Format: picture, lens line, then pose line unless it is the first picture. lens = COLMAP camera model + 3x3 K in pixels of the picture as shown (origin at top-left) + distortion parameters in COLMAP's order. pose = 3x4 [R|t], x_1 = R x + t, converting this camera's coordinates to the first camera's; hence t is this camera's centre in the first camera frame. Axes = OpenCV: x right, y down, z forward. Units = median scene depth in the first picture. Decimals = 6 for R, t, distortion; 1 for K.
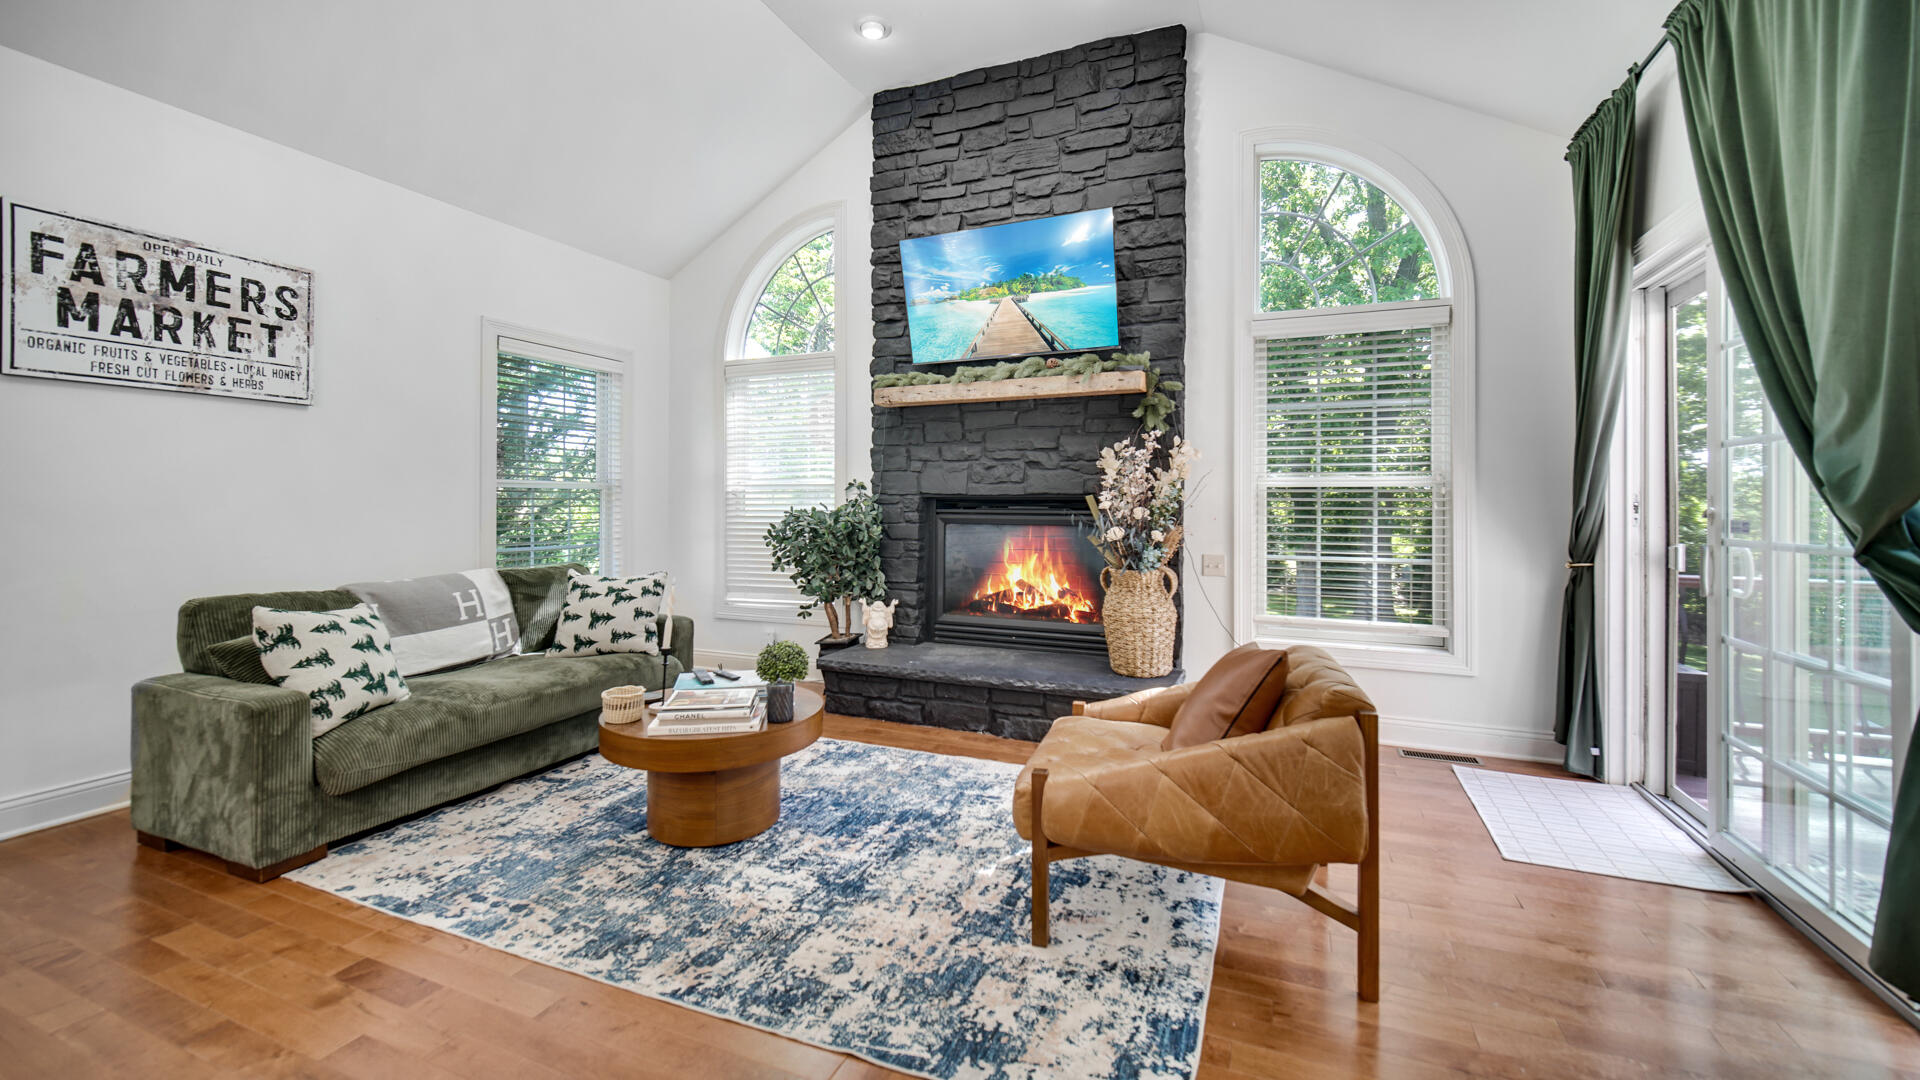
lens RADIAL K [[770.1, 0, 963.1], [0, 770.1, 504.0], [0, 0, 1]] dist [0.000787, -0.000074]
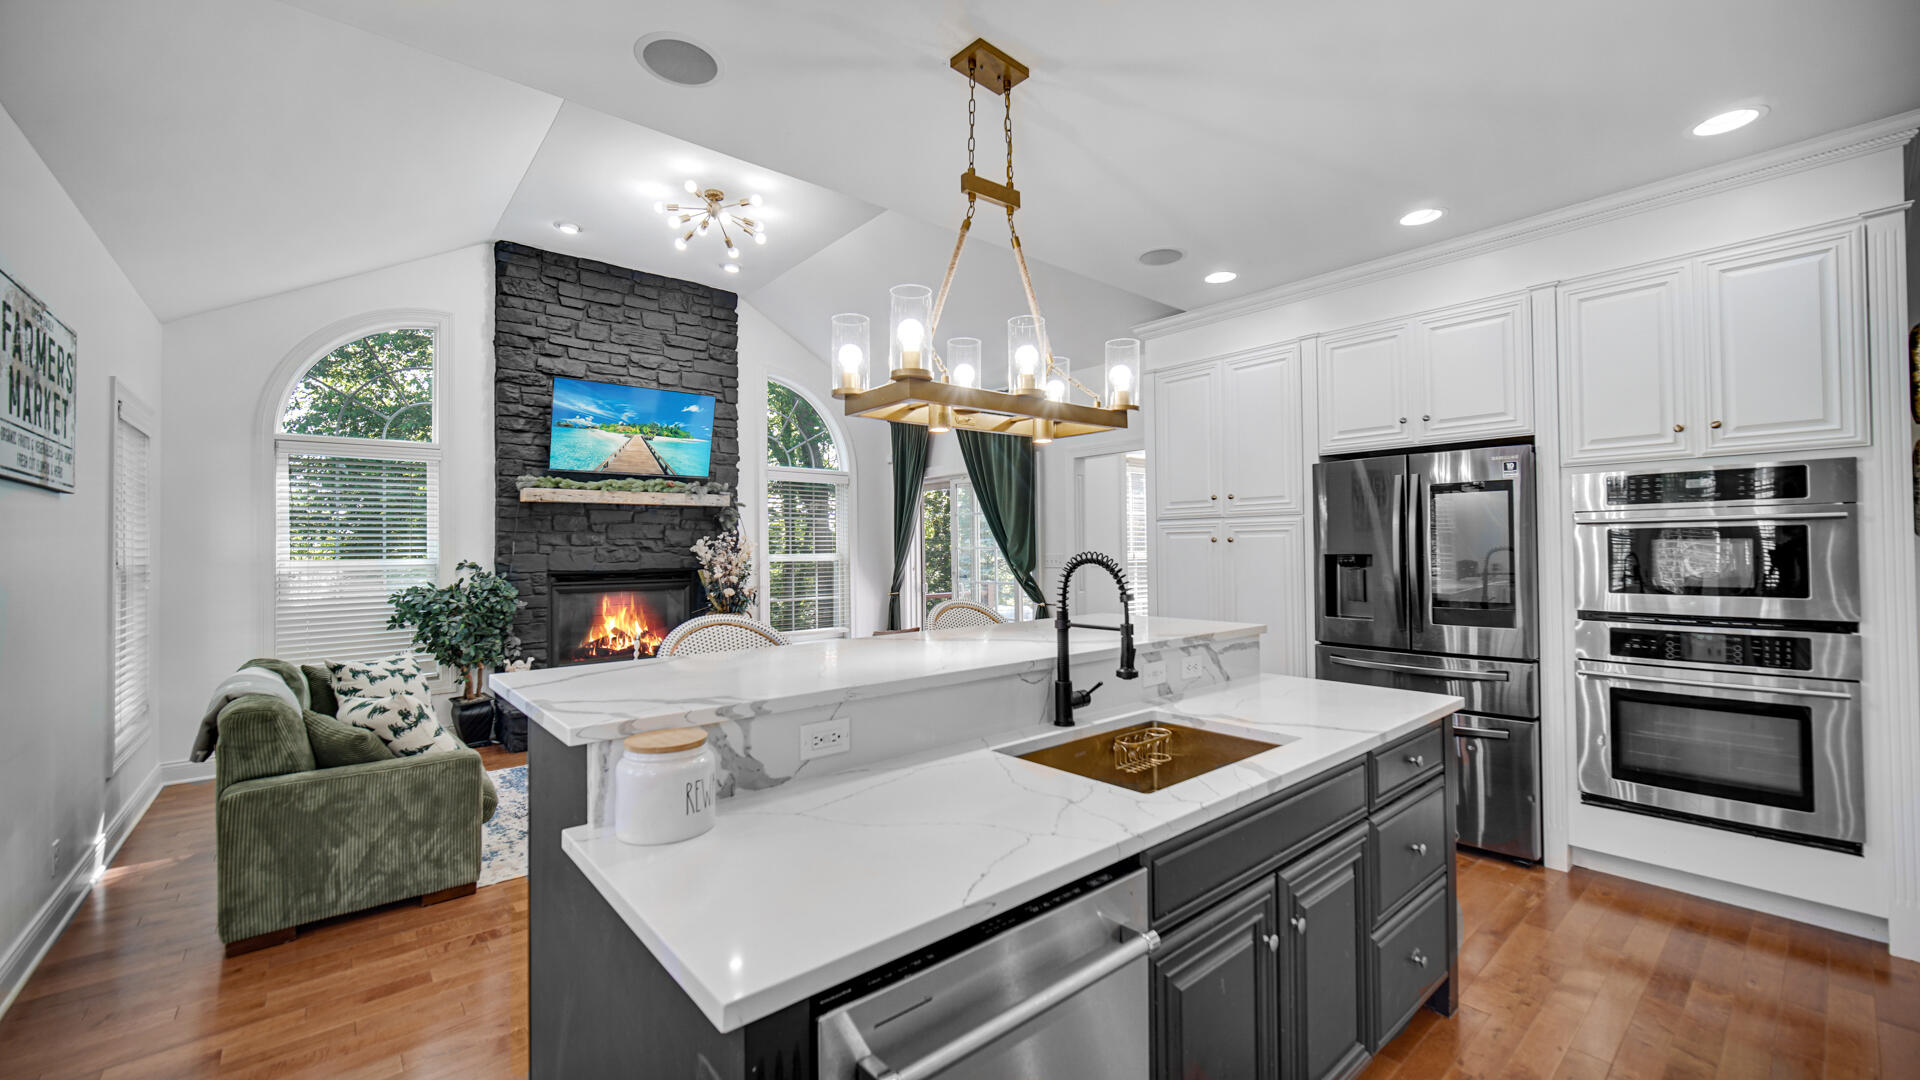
lens RADIAL K [[757.4, 0, 959.2], [0, 757.4, 535.7], [0, 0, 1]] dist [0.000035, -0.000272]
pose [[0.448160, 0.008592, 0.893912, -1.098403], [0.011994, 0.999806, -0.015624, -0.055796], [-0.893873, 0.017724, 0.447970, -0.209904]]
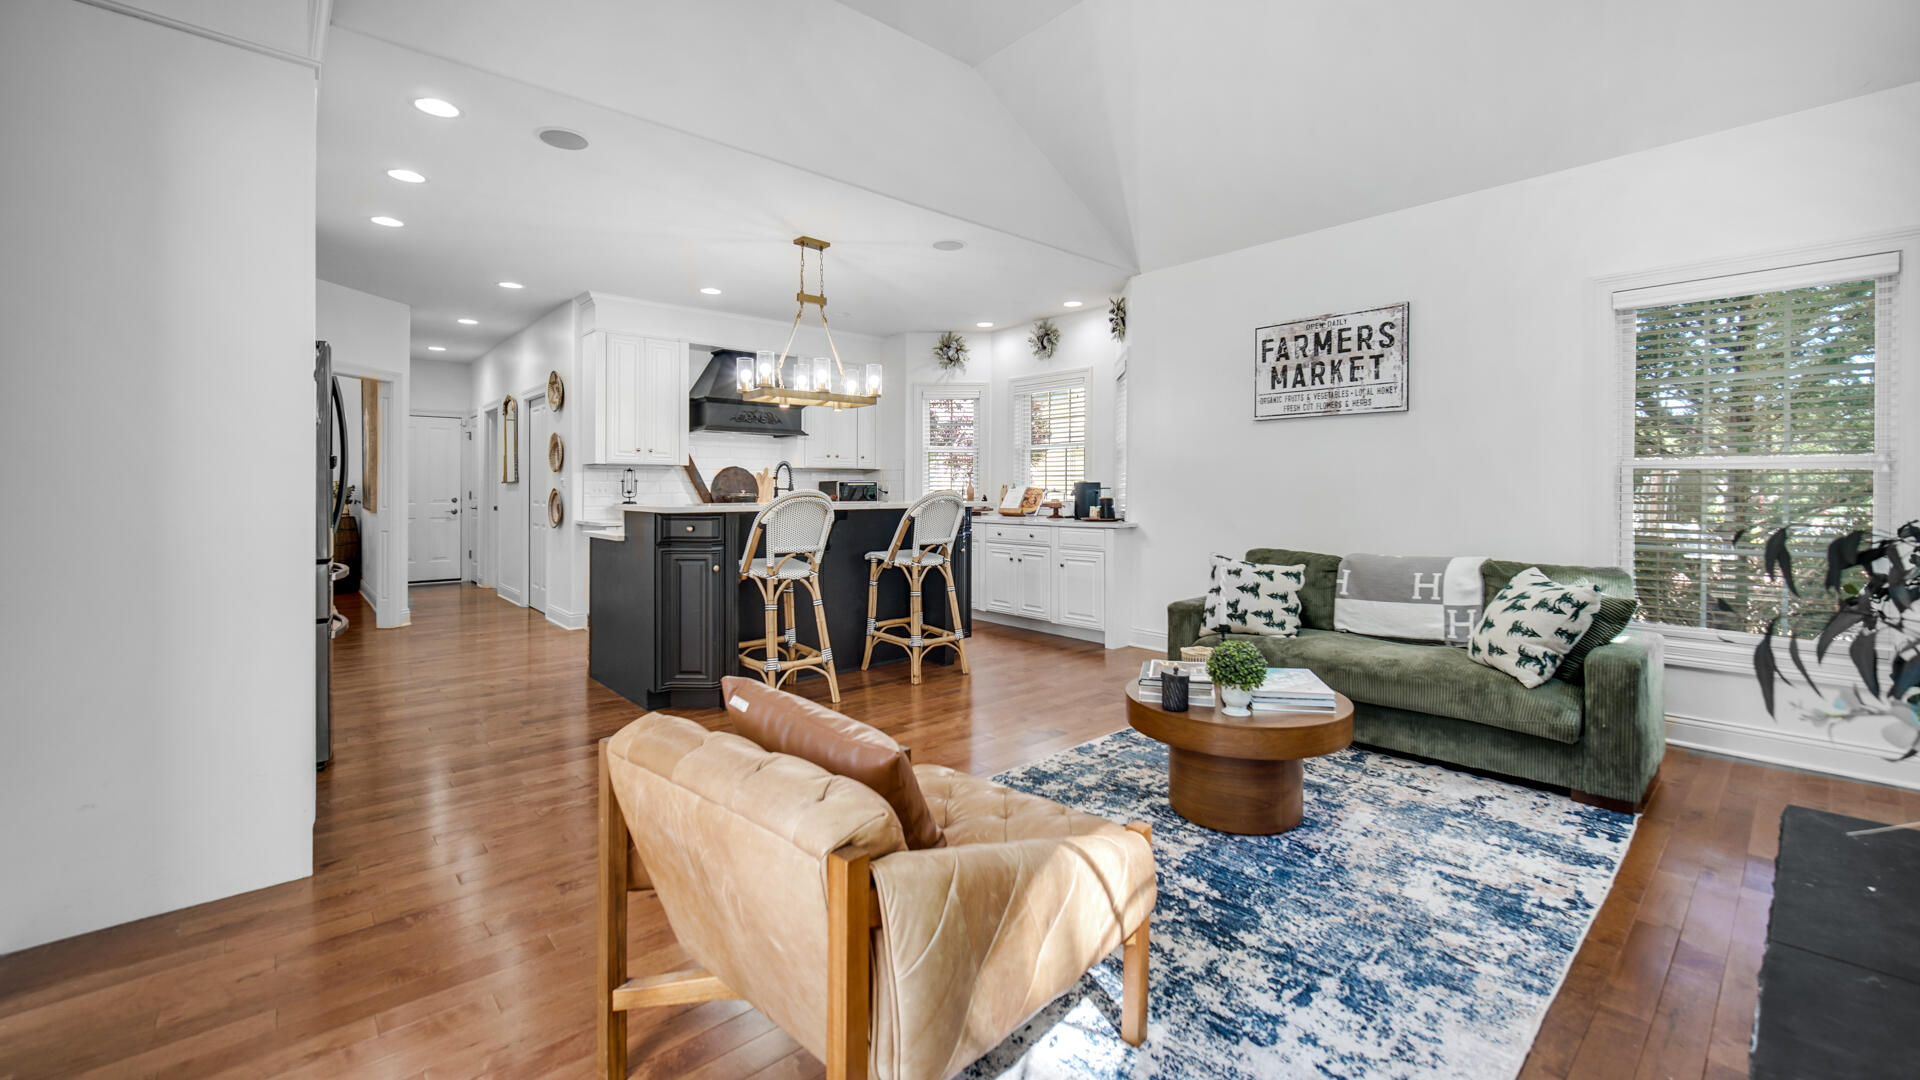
lens RADIAL K [[773.8, 0, 961.4], [0, 773.8, 494.0], [0, 0, 1]] dist [-0.001465, -0.000291]
pose [[-0.426592, 0.004491, -0.904433, 0.559371], [-0.001810, 0.999981, 0.005819, 0.000163], [0.904442, 0.004120, -0.426576, 0.847874]]
